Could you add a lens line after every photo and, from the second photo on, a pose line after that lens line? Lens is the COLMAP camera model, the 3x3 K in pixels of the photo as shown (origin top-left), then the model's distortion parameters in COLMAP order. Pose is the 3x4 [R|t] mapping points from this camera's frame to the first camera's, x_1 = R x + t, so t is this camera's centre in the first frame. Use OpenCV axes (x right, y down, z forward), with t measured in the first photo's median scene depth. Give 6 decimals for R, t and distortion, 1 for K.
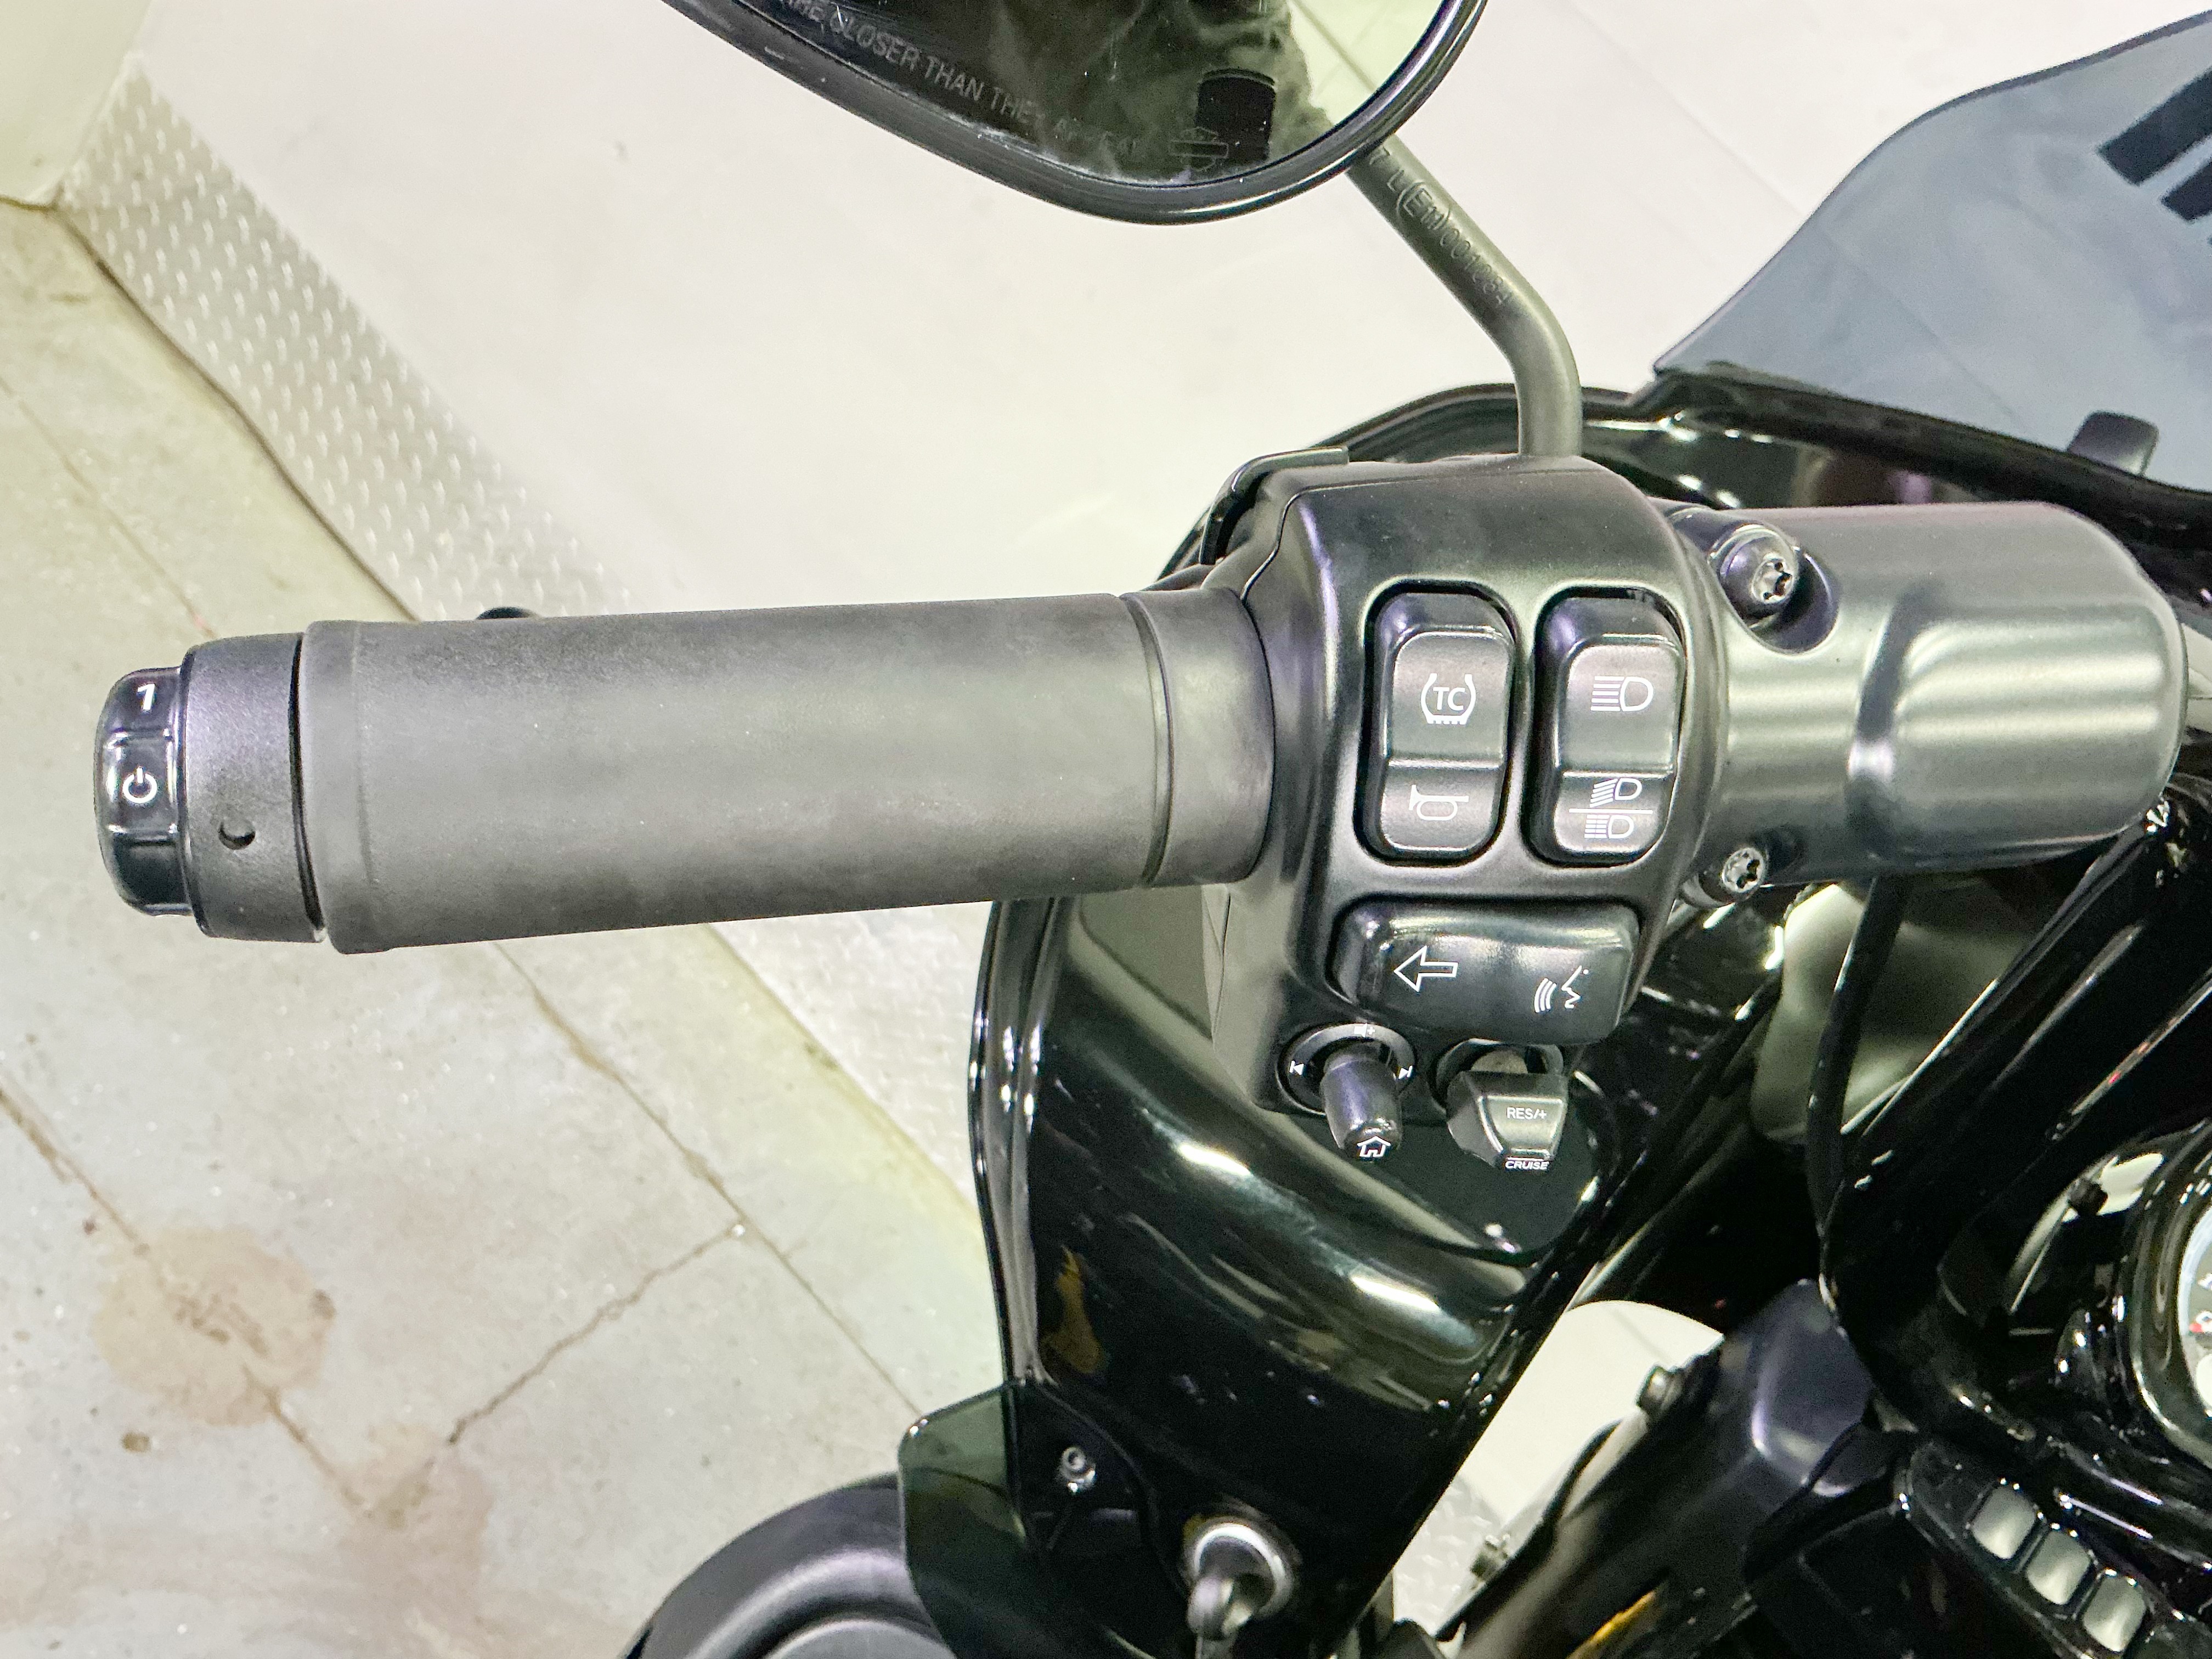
lens RADIAL K [[1863.6, 0, 1106.0], [0, 1863.6, 829.5], [0, 0, 1]] dist [-0.000669, -0.003824]
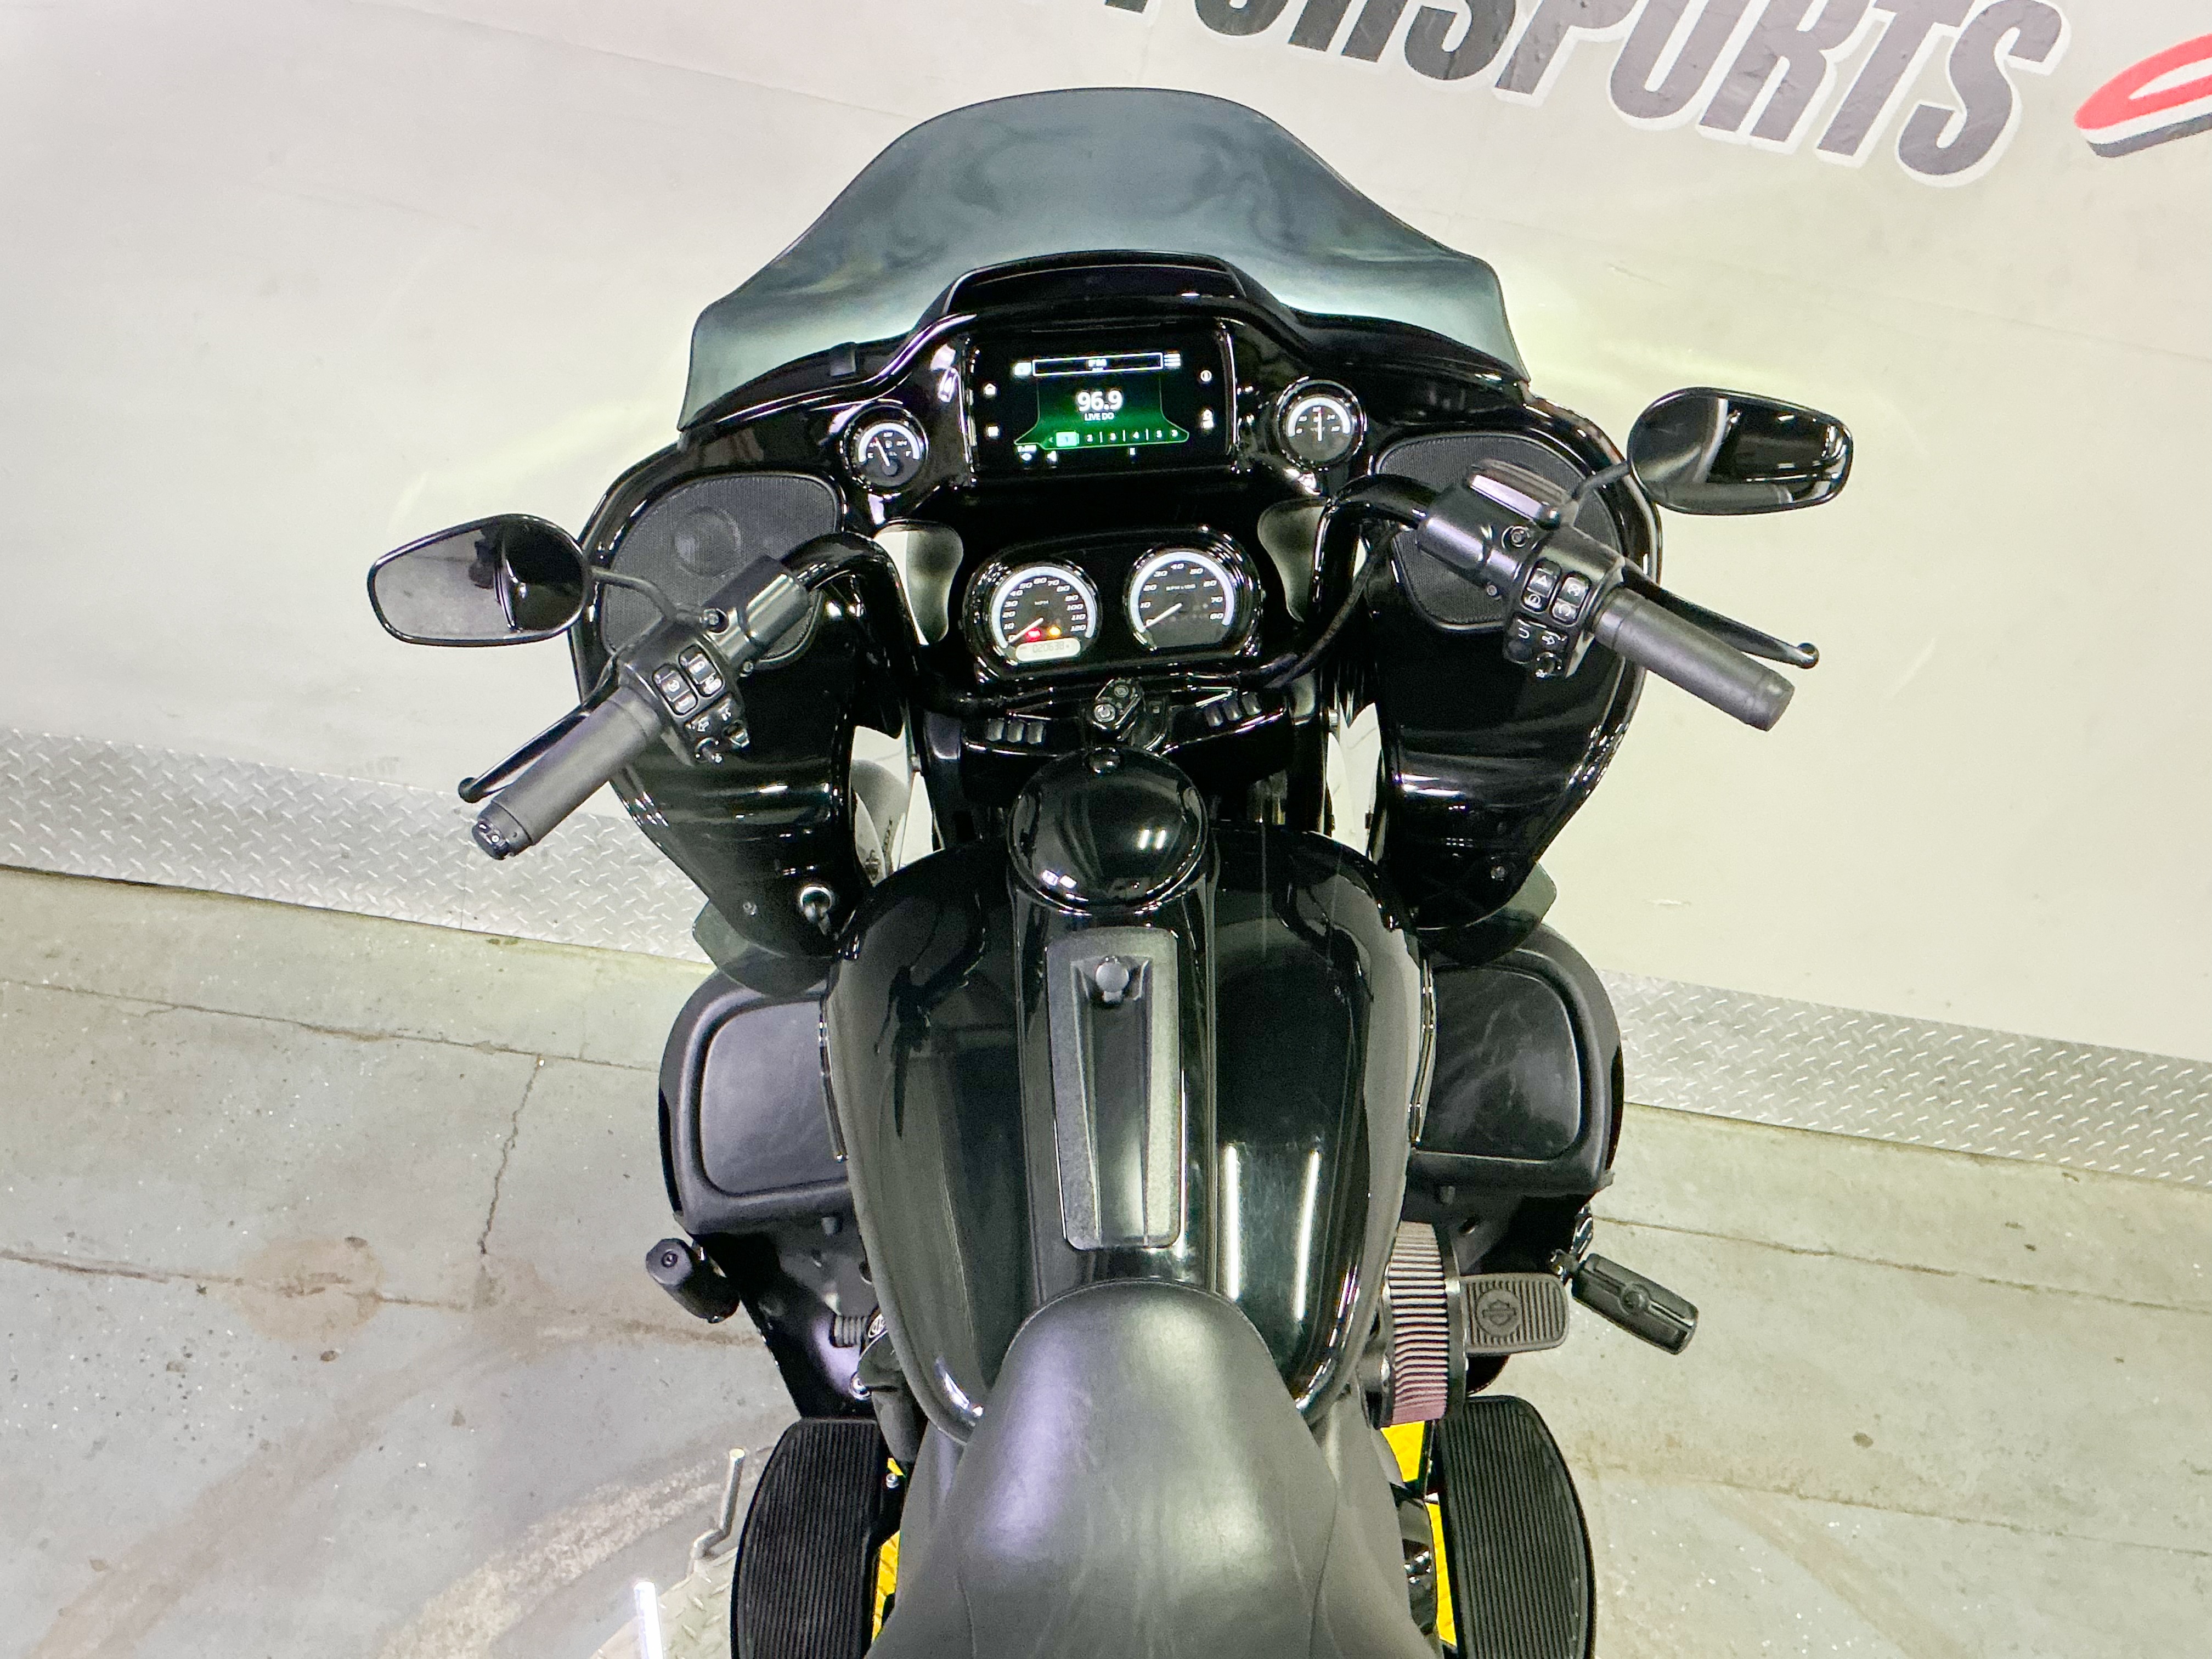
lens RADIAL K [[2405.2, 0, 1106.0], [0, 2405.2, 829.5], [0, 0, 1]] dist [0.194681, -0.459716]
pose [[0.786390, -0.602373, 0.136886, -0.020352], [0.570400, 0.793152, 0.213435, -0.233024], [-0.237139, -0.089763, 0.967320, -2.727059]]
